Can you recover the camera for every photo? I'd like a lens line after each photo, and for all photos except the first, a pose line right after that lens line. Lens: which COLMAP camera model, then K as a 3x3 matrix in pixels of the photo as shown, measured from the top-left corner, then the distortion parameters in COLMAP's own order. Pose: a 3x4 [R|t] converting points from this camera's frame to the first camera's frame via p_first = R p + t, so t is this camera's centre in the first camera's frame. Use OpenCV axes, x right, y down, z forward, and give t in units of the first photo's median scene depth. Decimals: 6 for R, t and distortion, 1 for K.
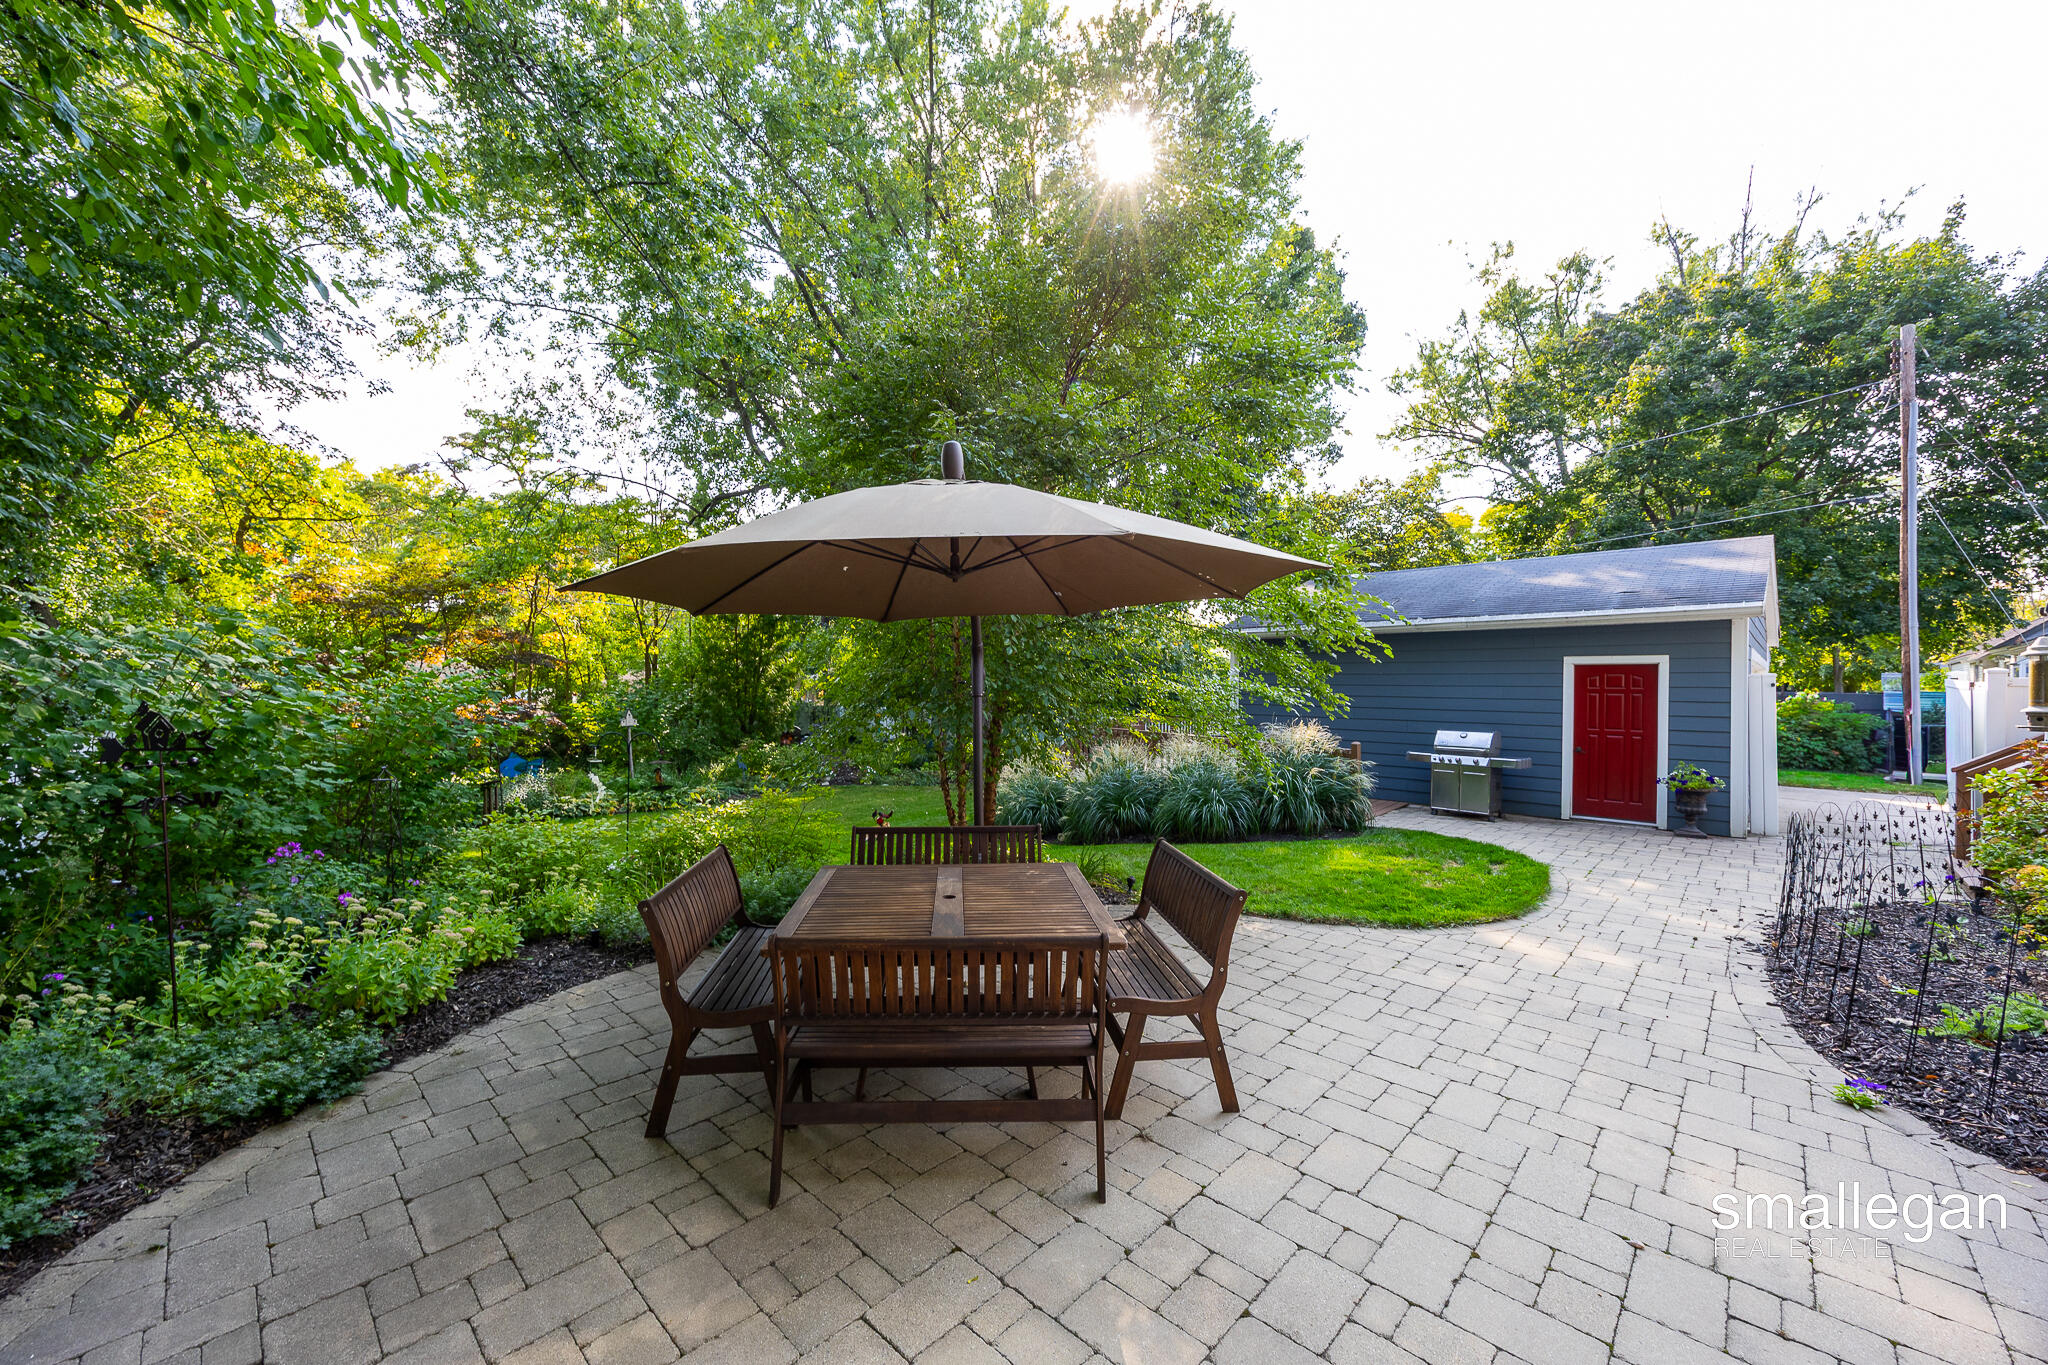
lens RADIAL K [[807.2, 0, 1036.8], [0, 807.2, 687.8], [0, 0, 1]] dist [-0.009599, 0.000687]
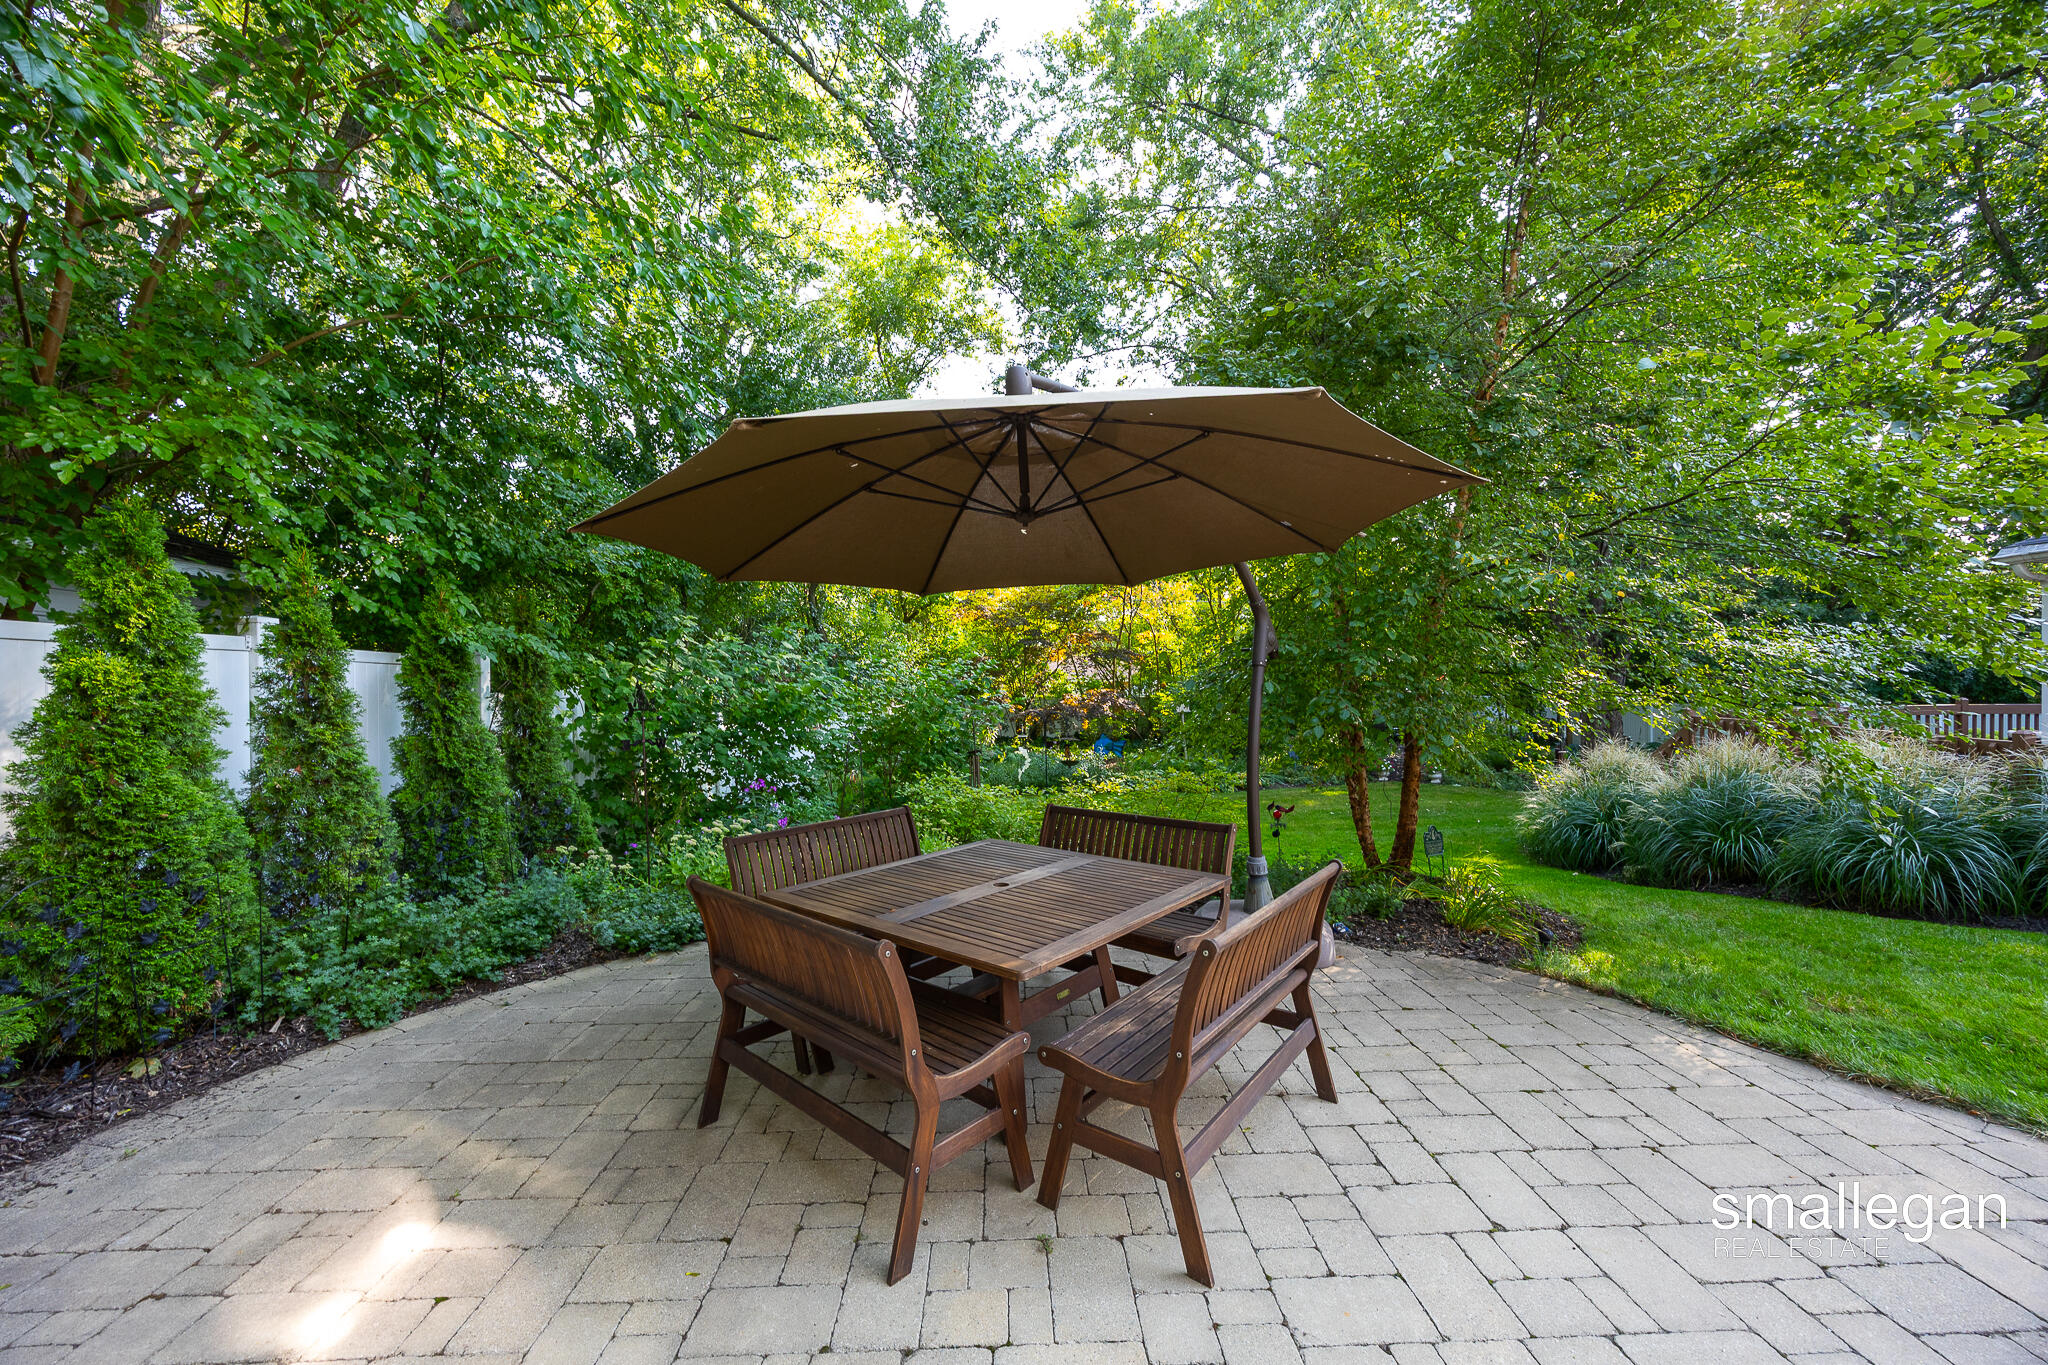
lens RADIAL K [[807.2, 0, 1026.9], [0, 807.2, 675.4], [0, 0, 1]] dist [-0.009599, 0.000687]
pose [[0.693469, -0.022564, -0.720133, 0.620629], [0.017404, 0.999742, -0.014565, 0.047285], [0.720276, -0.002433, 0.693683, 0.454006]]
